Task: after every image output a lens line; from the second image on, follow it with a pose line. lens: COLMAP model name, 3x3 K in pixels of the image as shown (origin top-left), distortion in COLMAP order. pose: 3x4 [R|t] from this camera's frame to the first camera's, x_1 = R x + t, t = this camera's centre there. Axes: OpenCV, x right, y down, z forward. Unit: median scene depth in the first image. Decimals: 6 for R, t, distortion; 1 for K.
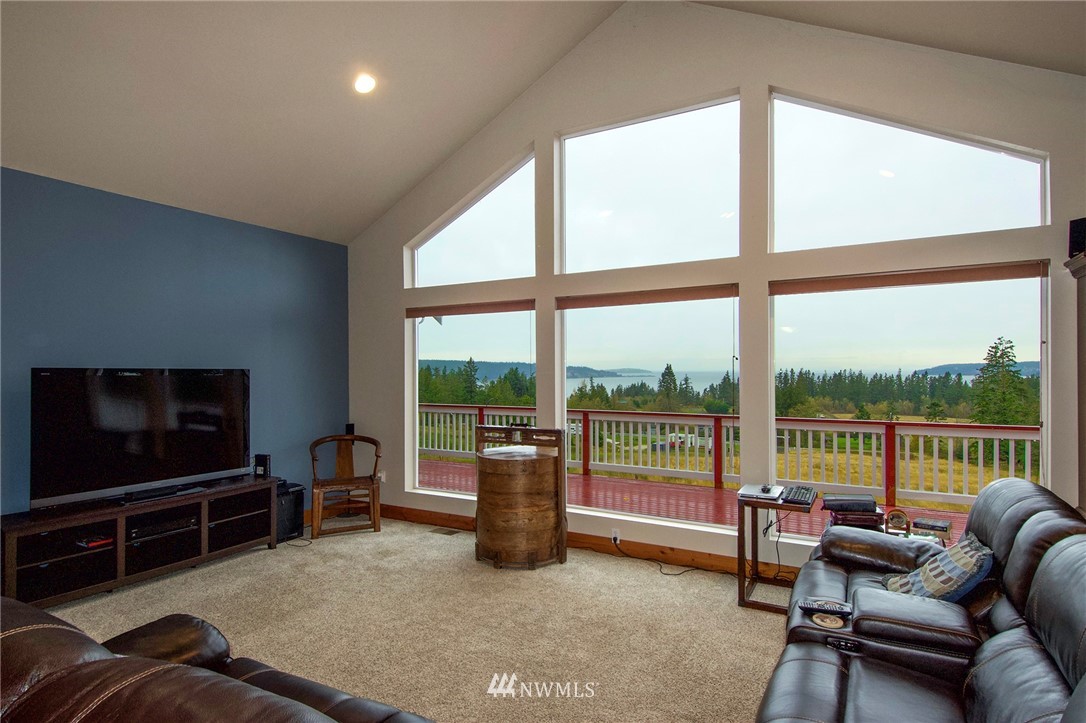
lens RADIAL K [[582.7, 0, 546.0], [0, 582.7, 366.6], [0, 0, 1]] dist [0.013650, -0.009680]
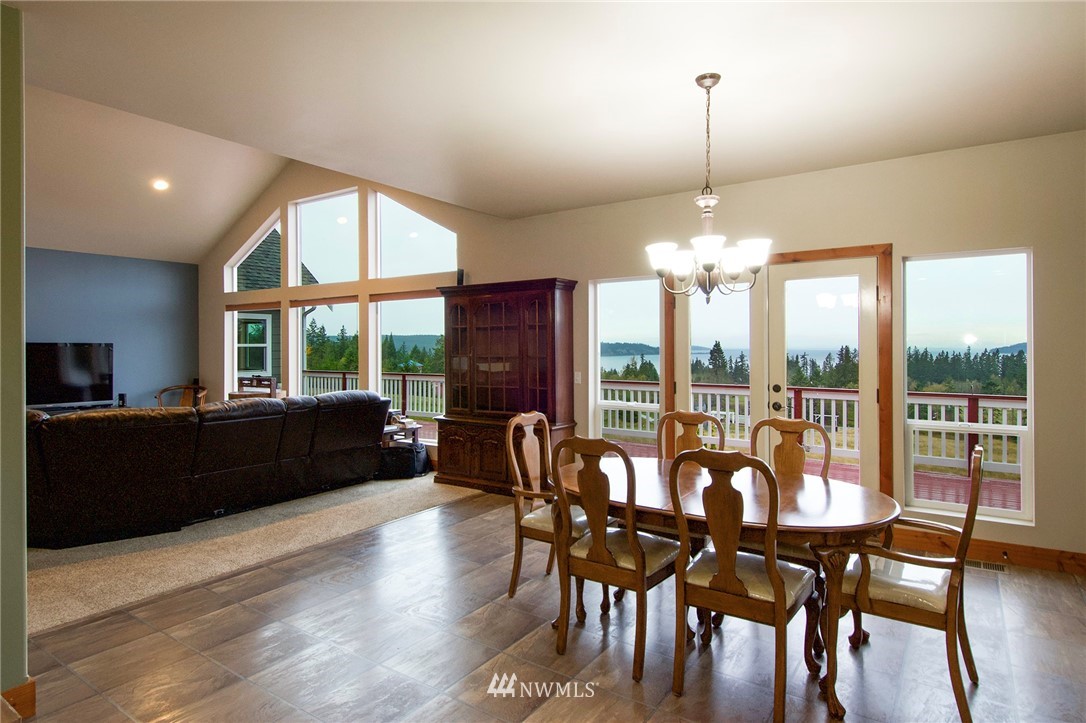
lens RADIAL K [[582.7, 0, 547.3], [0, 582.7, 357.3], [0, 0, 1]] dist [0.013650, -0.009680]
pose [[0.996648, 0.004930, -0.081661, 0.889030], [-0.002953, 0.999700, 0.024317, -0.000128], [0.081757, -0.023995, 0.996363, -0.616558]]
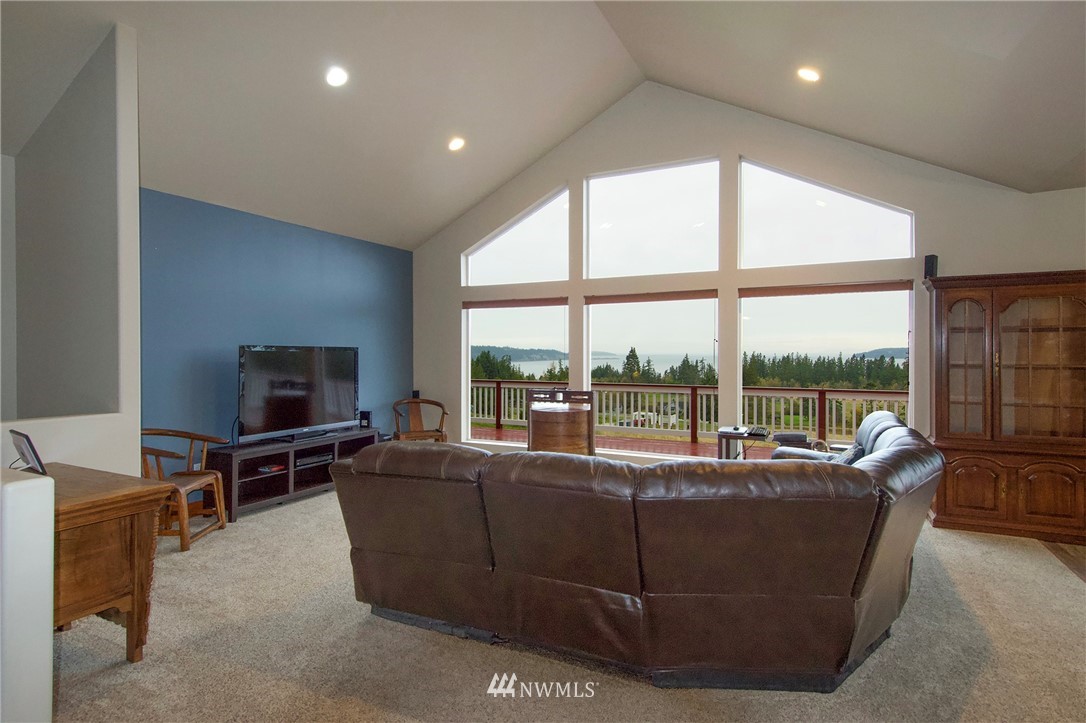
lens RADIAL K [[549.6, 0, 548.9], [0, 549.6, 354.3], [0, 0, 1]] dist [0.005092, 0.000305]
pose [[0.998412, 0.003252, 0.056245, -0.132252], [-0.003751, 0.999954, 0.008777, 0.006885], [-0.056214, -0.008975, 0.998378, -0.274964]]
